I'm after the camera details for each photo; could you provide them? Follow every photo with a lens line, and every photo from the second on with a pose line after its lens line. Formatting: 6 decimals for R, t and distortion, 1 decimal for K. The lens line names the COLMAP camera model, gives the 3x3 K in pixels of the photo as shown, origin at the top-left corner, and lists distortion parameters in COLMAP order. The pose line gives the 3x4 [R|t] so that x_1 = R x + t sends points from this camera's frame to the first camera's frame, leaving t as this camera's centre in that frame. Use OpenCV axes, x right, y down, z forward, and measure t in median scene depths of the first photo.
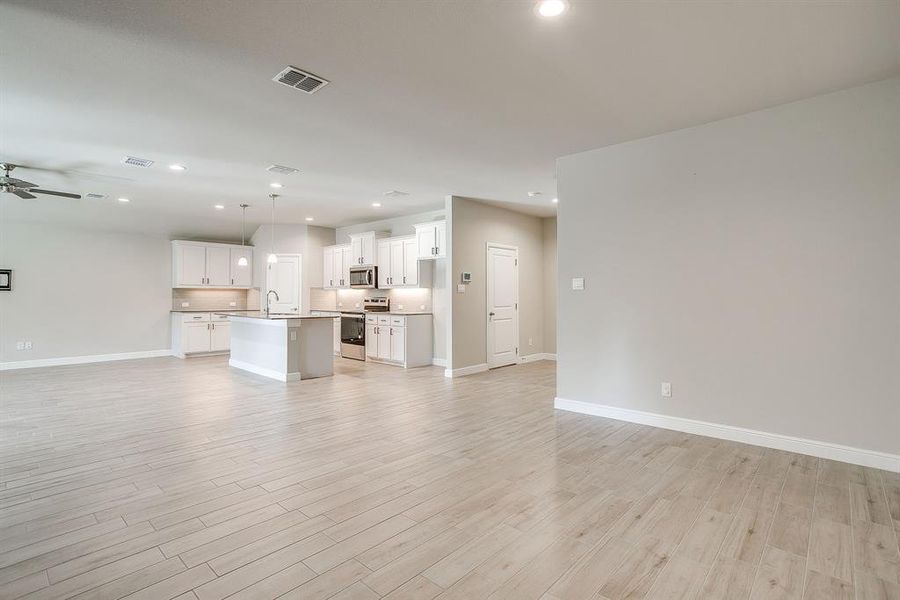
lens RADIAL K [[431.7, 0, 432.0], [0, 431.7, 288.6], [0, 0, 1]] dist [-0.045847, 0.037849]
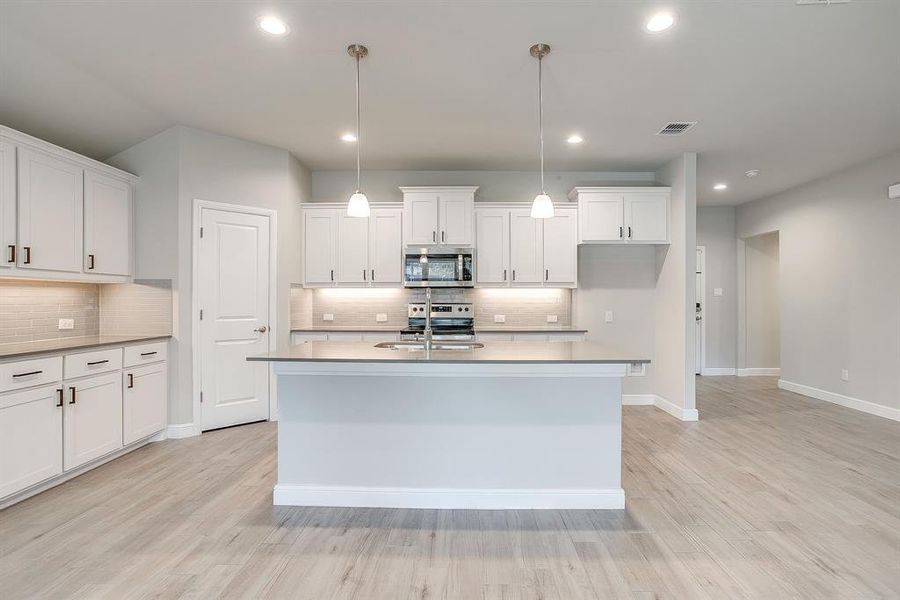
lens RADIAL K [[445.2, 0, 457.3], [0, 445.2, 295.5], [0, 0, 1]] dist [-0.050328, 0.033161]
pose [[0.733588, 0.005836, 0.679569, -0.522286], [-0.012396, 0.999912, 0.004795, 0.007159], [-0.679481, -0.011942, 0.733596, 0.555699]]
